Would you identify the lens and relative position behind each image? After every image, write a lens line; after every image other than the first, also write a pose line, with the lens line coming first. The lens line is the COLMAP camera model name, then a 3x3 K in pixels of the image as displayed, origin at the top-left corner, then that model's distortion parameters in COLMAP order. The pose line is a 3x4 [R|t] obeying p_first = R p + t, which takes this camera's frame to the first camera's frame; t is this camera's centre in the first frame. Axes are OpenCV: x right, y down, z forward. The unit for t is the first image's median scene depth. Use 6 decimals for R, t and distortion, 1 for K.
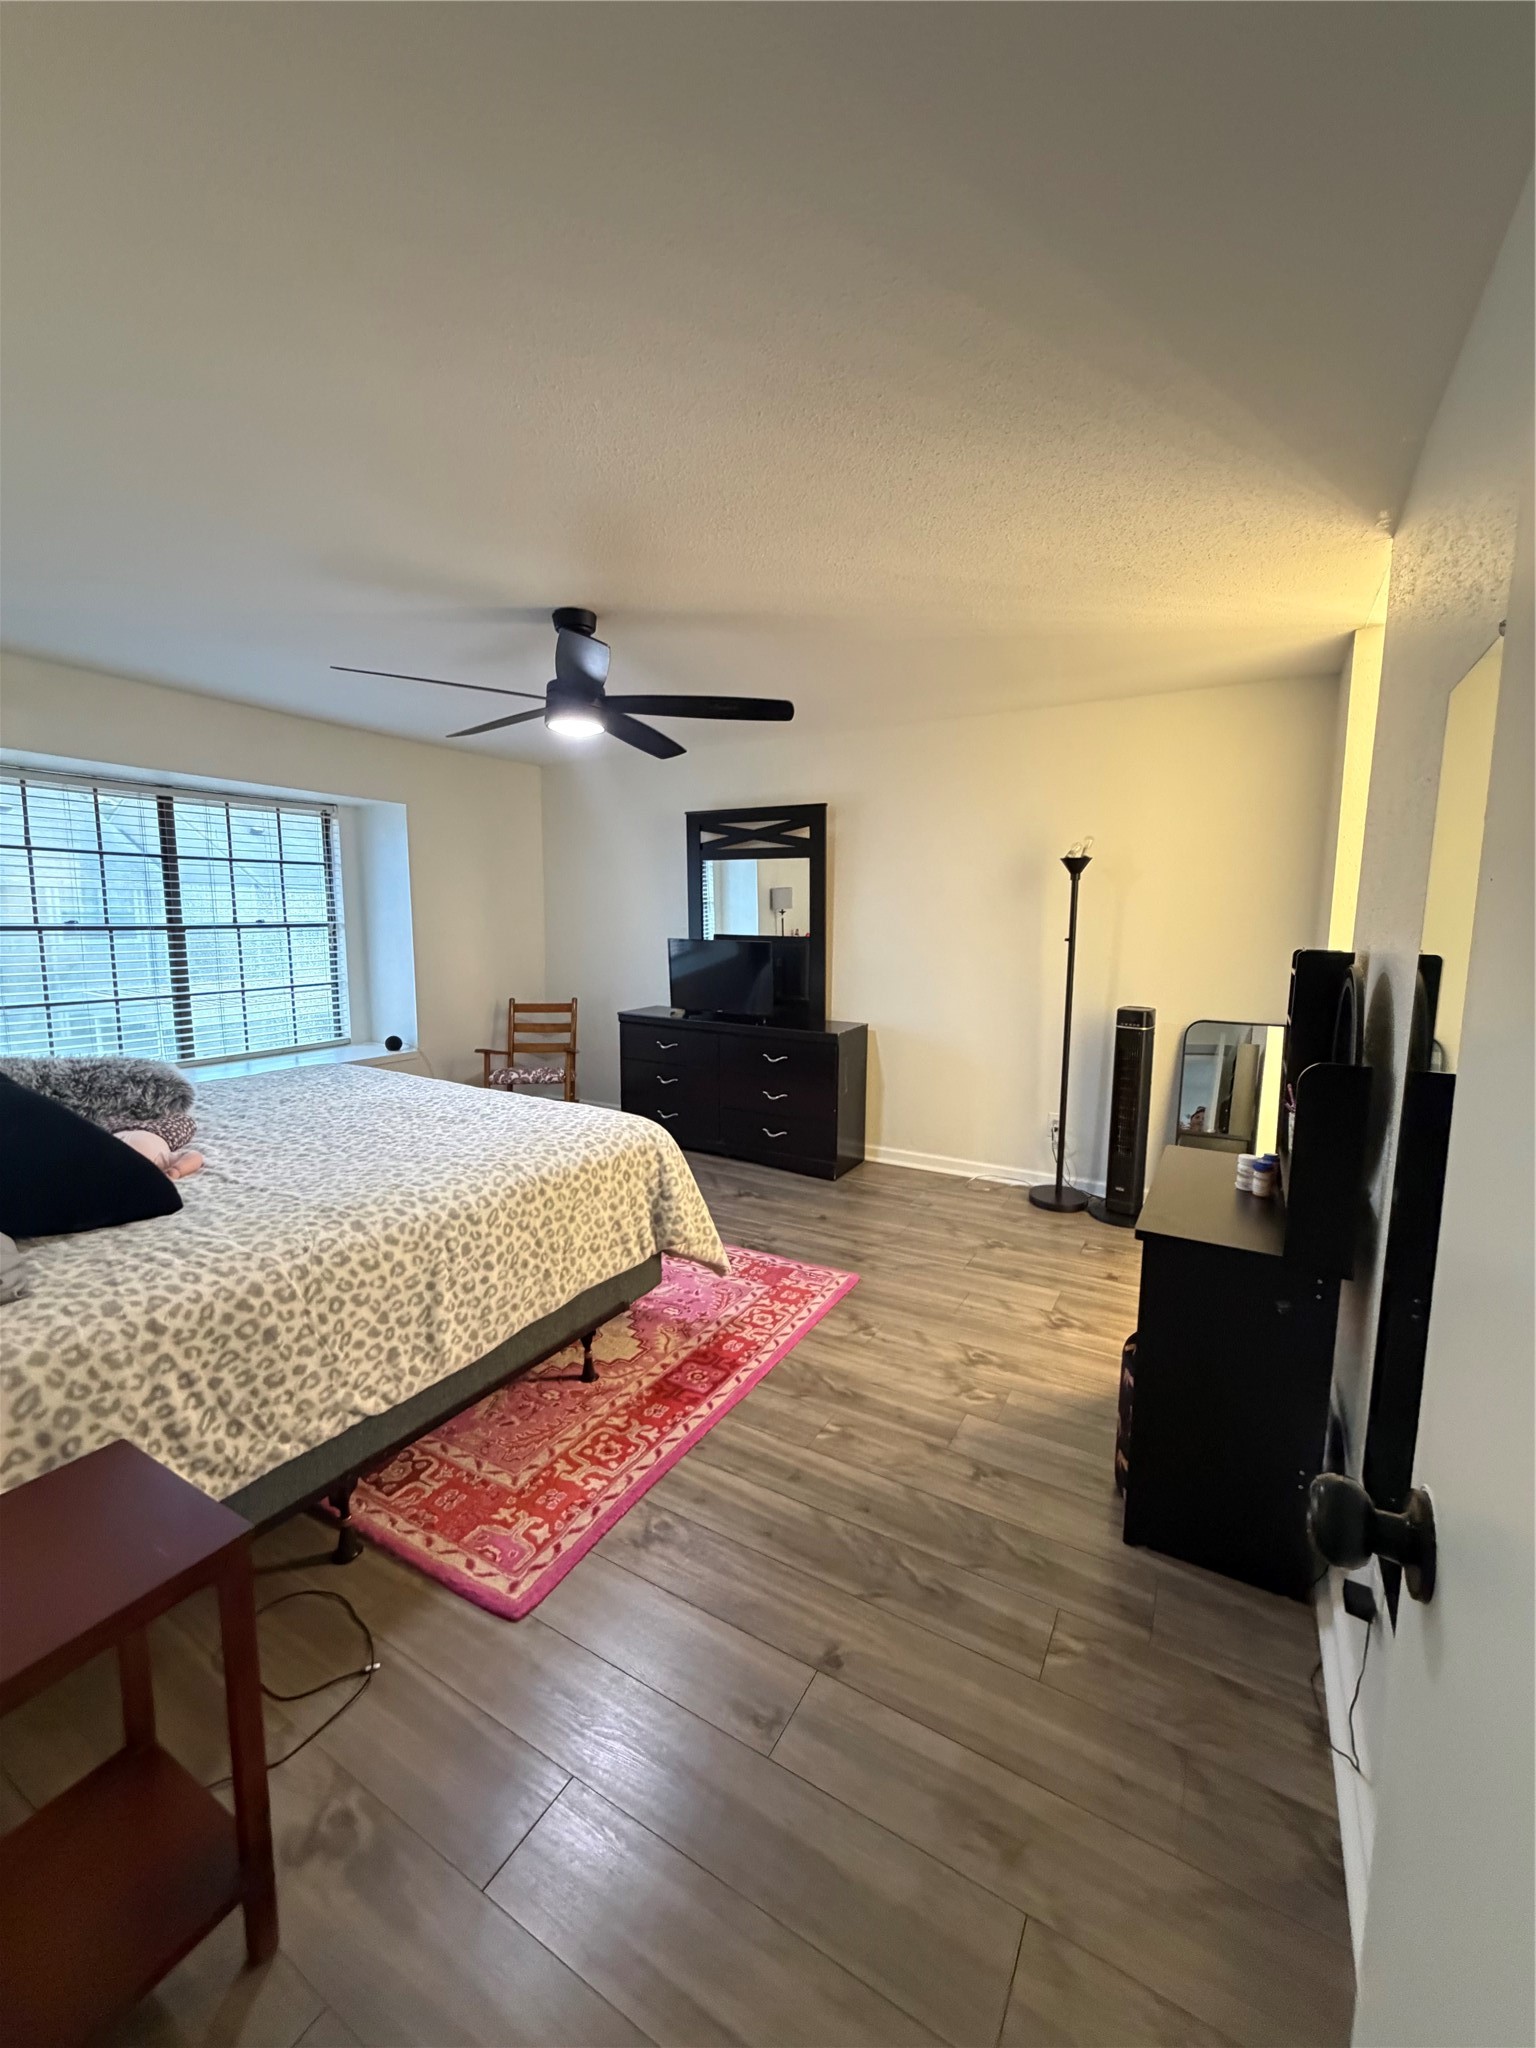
lens RADIAL K [[811.6, 0, 773.7], [0, 811.6, 1017.2], [0, 0, 1]] dist [0.001432, -0.000626]
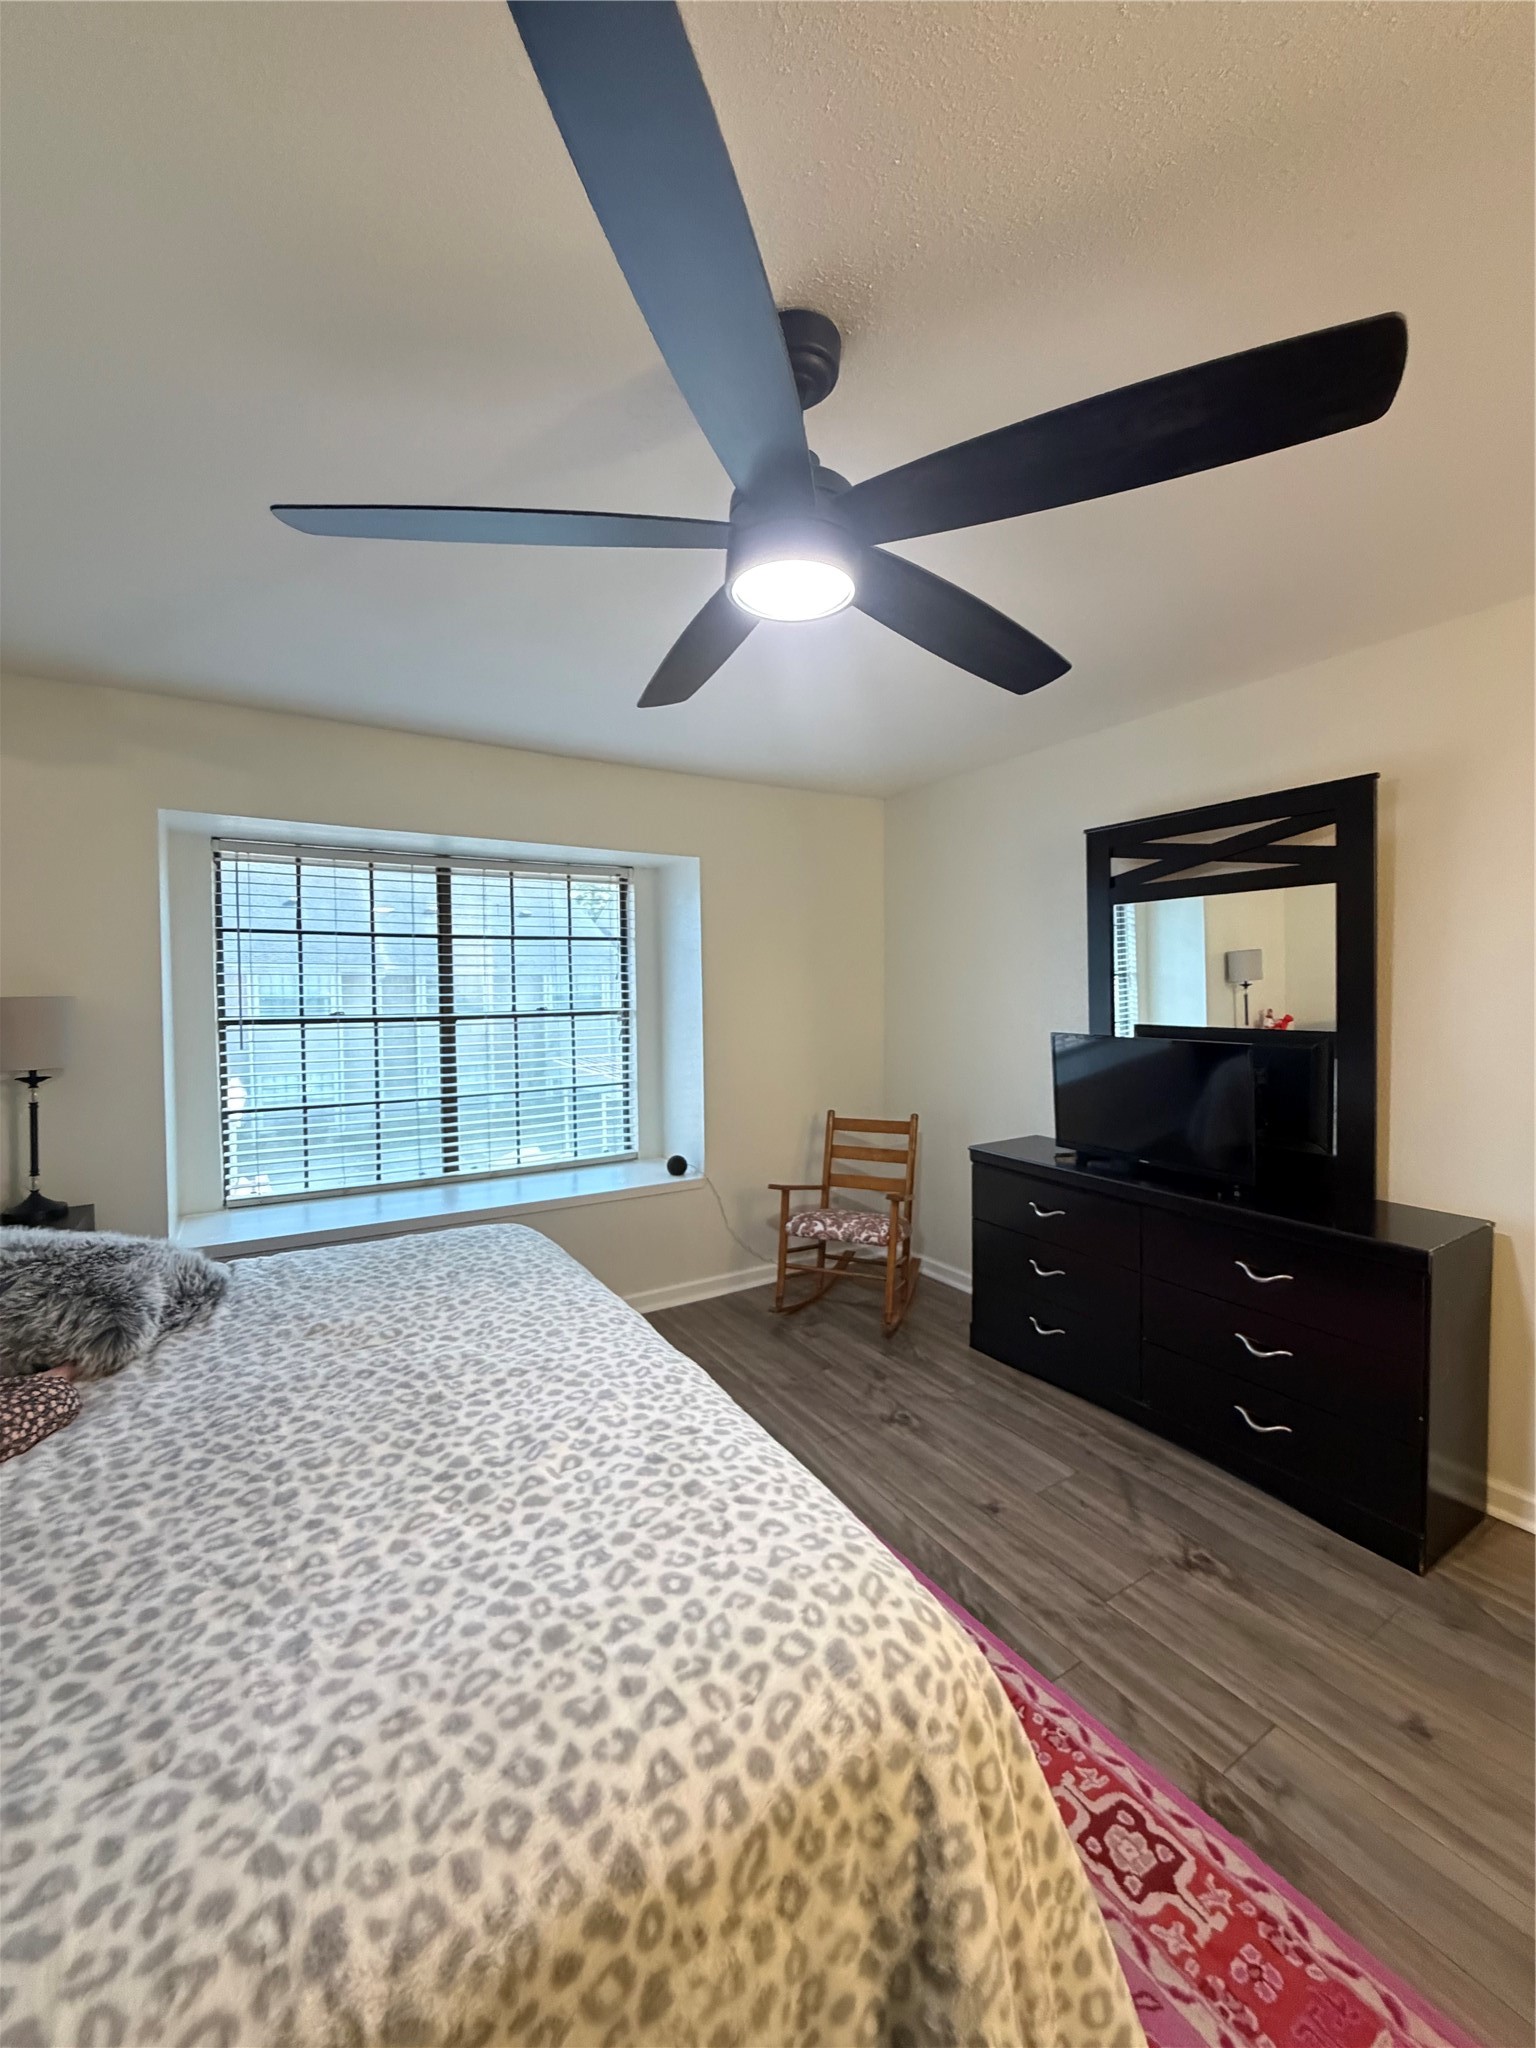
lens RADIAL K [[811.6, 0, 768.6], [0, 811.6, 1012.3], [0, 0, 1]] dist [0.001432, -0.000626]
pose [[0.877059, -0.002714, -0.480375, -0.024745], [-0.044264, 0.995273, -0.086439, -0.053133], [0.478339, 0.097075, 0.872793, 0.382451]]
